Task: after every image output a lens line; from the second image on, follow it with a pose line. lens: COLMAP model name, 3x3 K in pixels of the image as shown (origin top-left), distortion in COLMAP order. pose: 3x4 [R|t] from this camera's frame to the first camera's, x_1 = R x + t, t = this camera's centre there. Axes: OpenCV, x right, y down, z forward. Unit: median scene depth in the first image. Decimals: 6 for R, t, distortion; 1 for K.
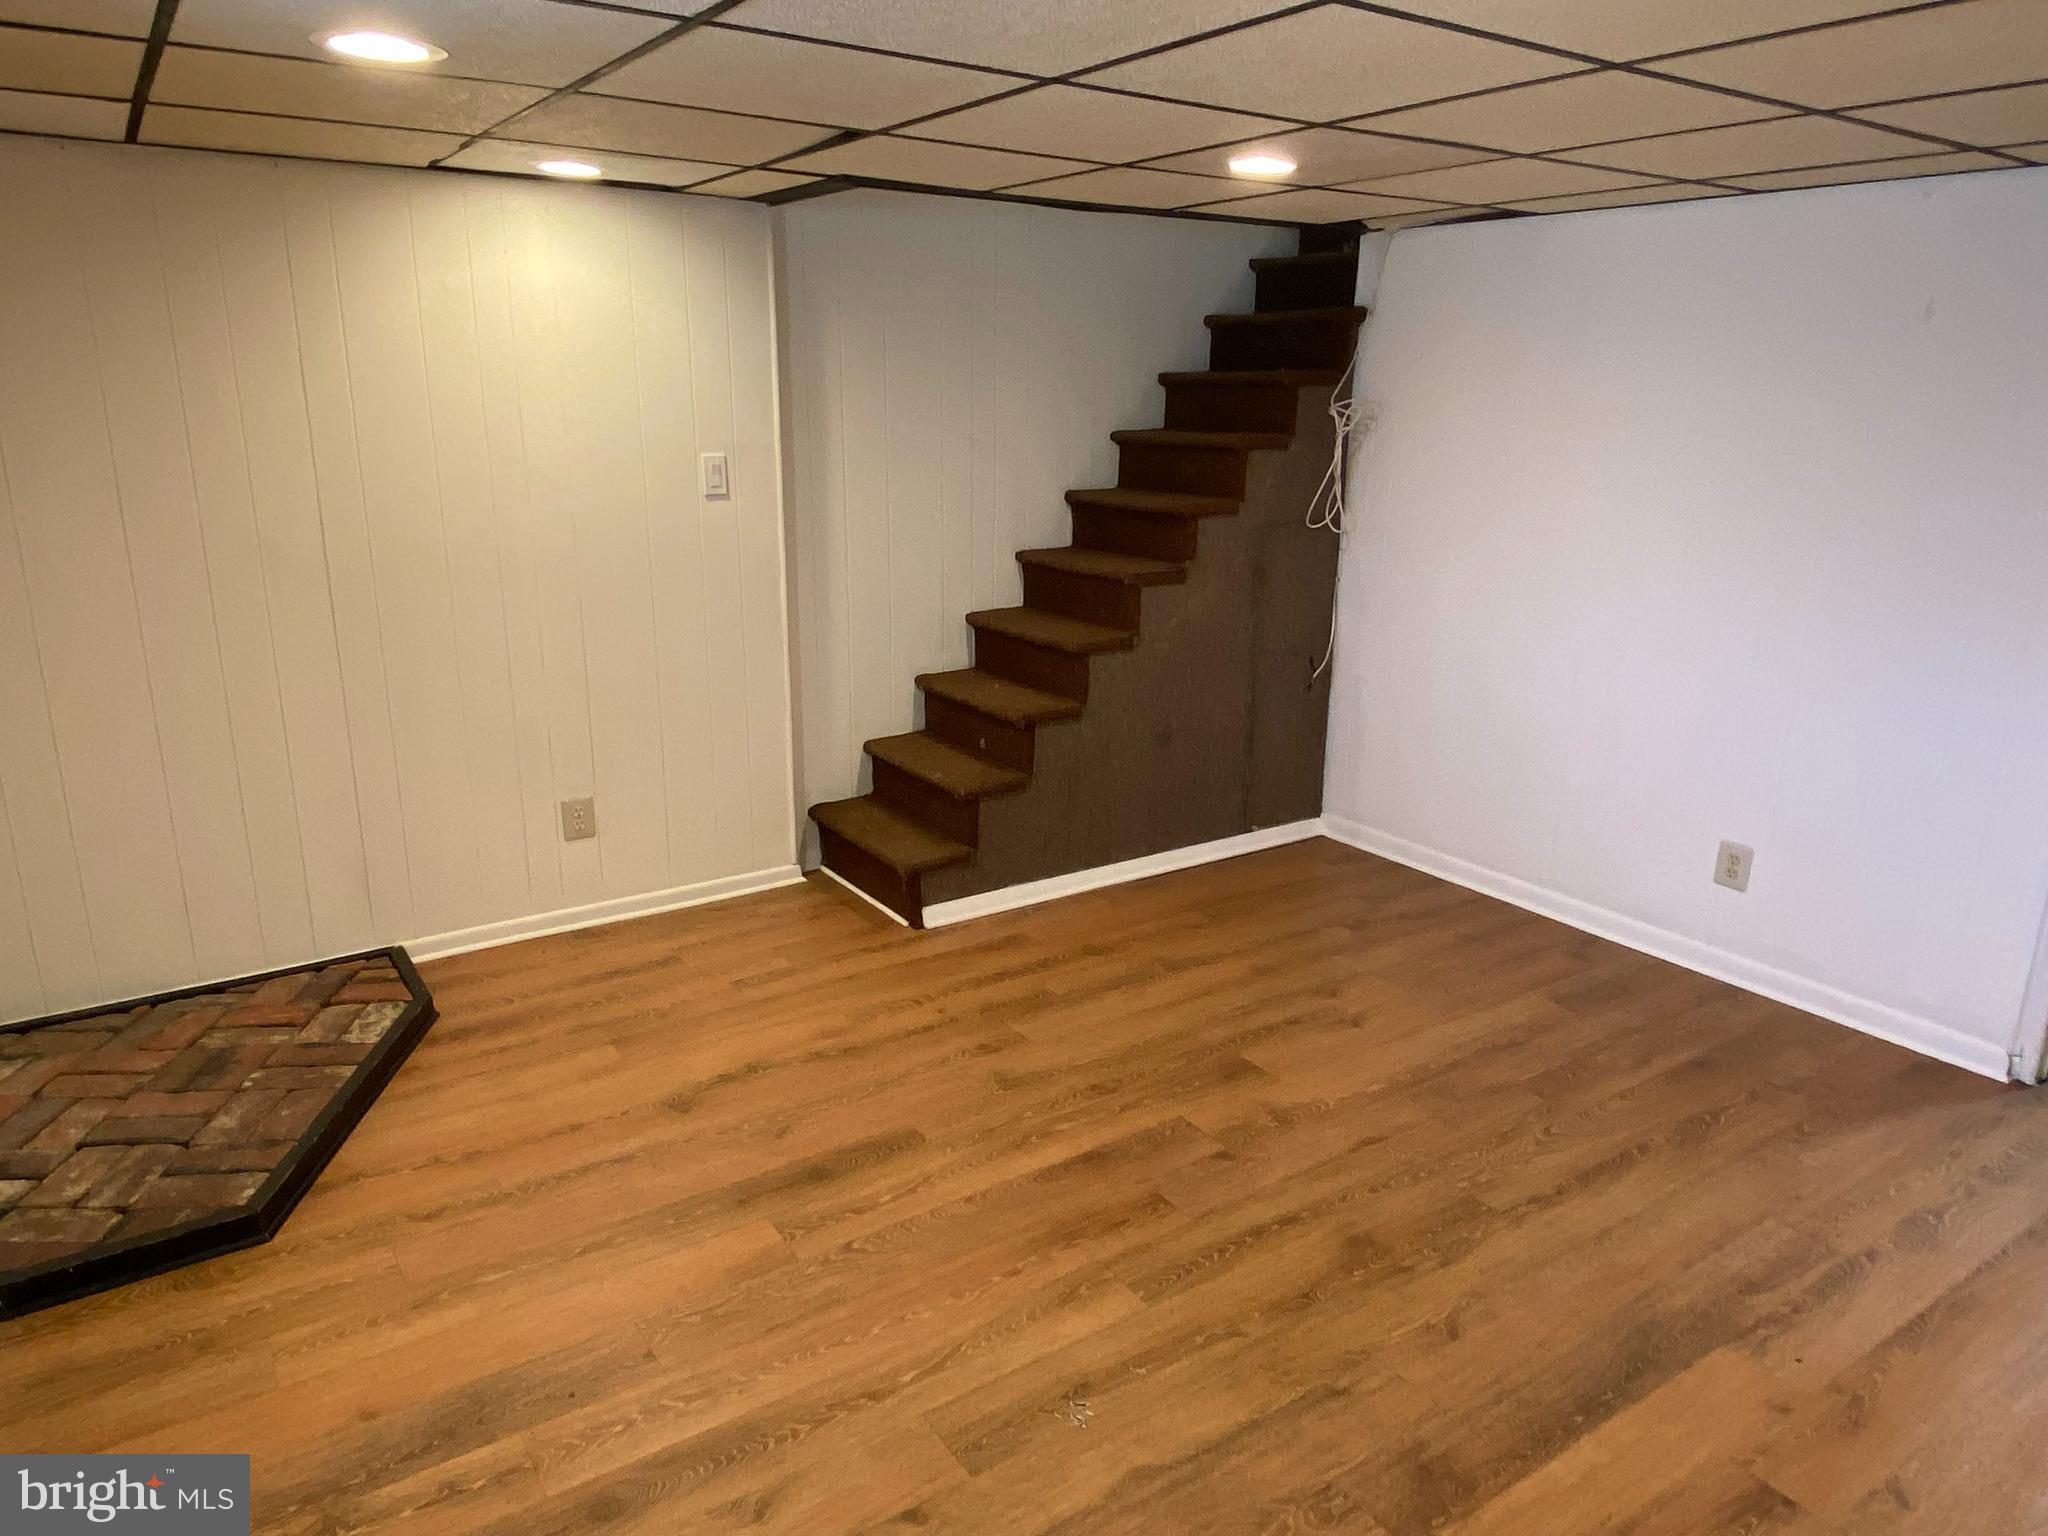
lens RADIAL K [[1337.1, 0, 1020.5], [0, 1337.1, 766.0], [0, 0, 1]] dist [0.095785, -0.125882]
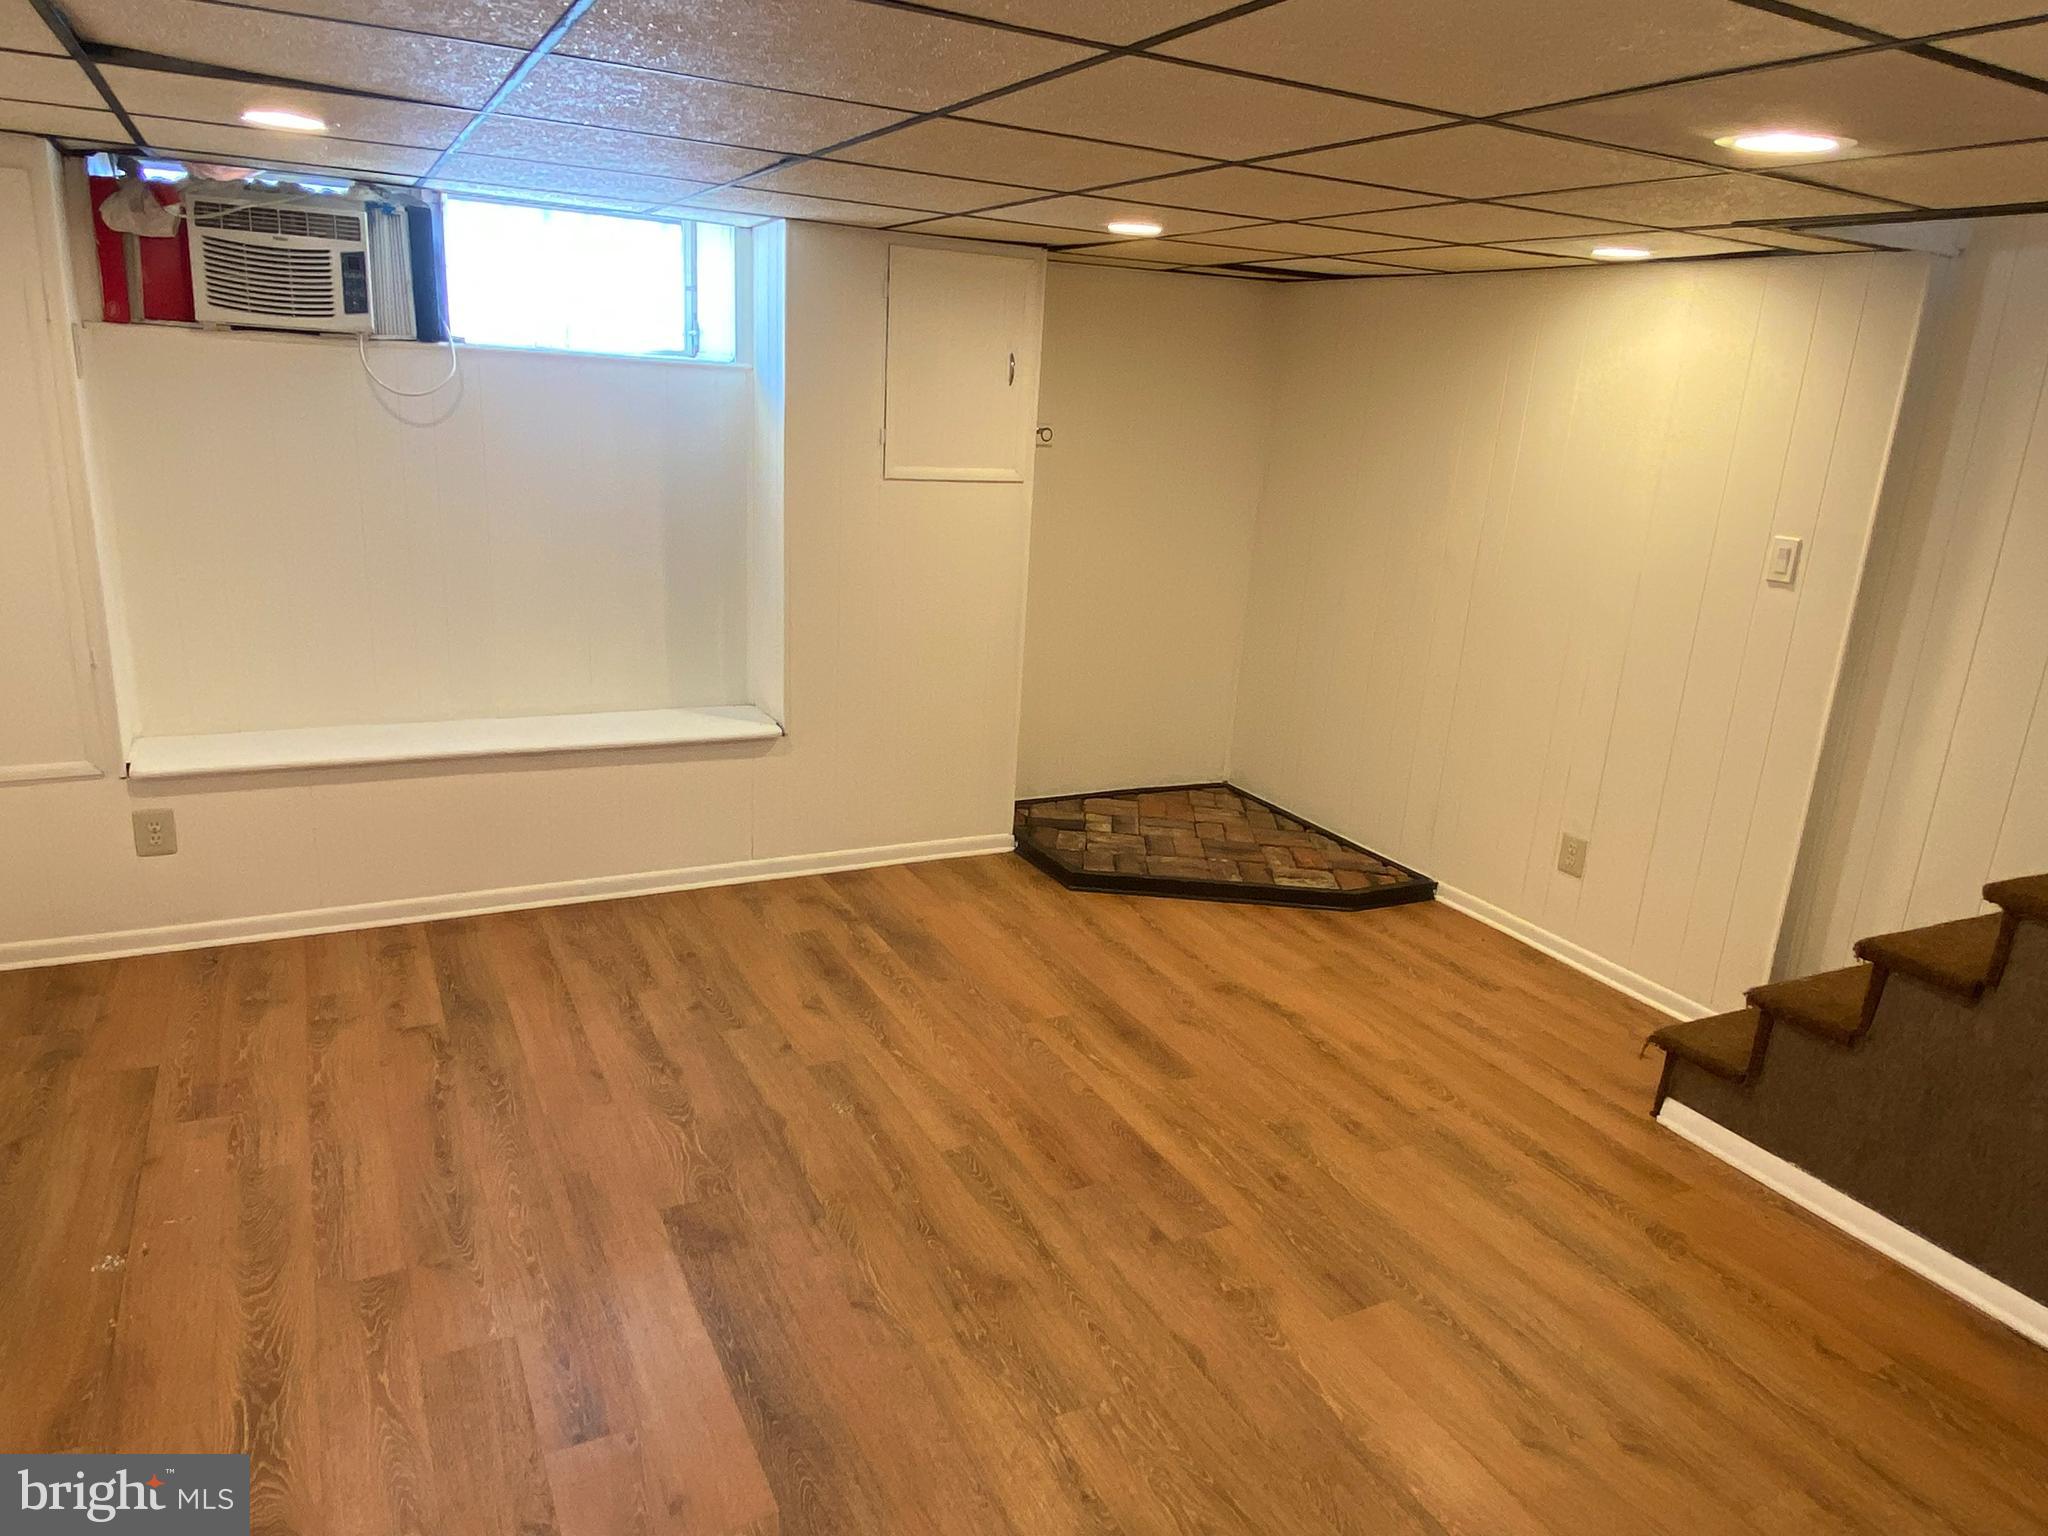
lens RADIAL K [[1337.1, 0, 1020.5], [0, 1337.1, 766.0], [0, 0, 1]] dist [0.095785, -0.125882]
pose [[-0.118358, 0.254776, -0.959729, 0.907653], [-0.330454, 0.901325, 0.280024, -0.223331], [0.936371, 0.350290, -0.022487, 0.747319]]
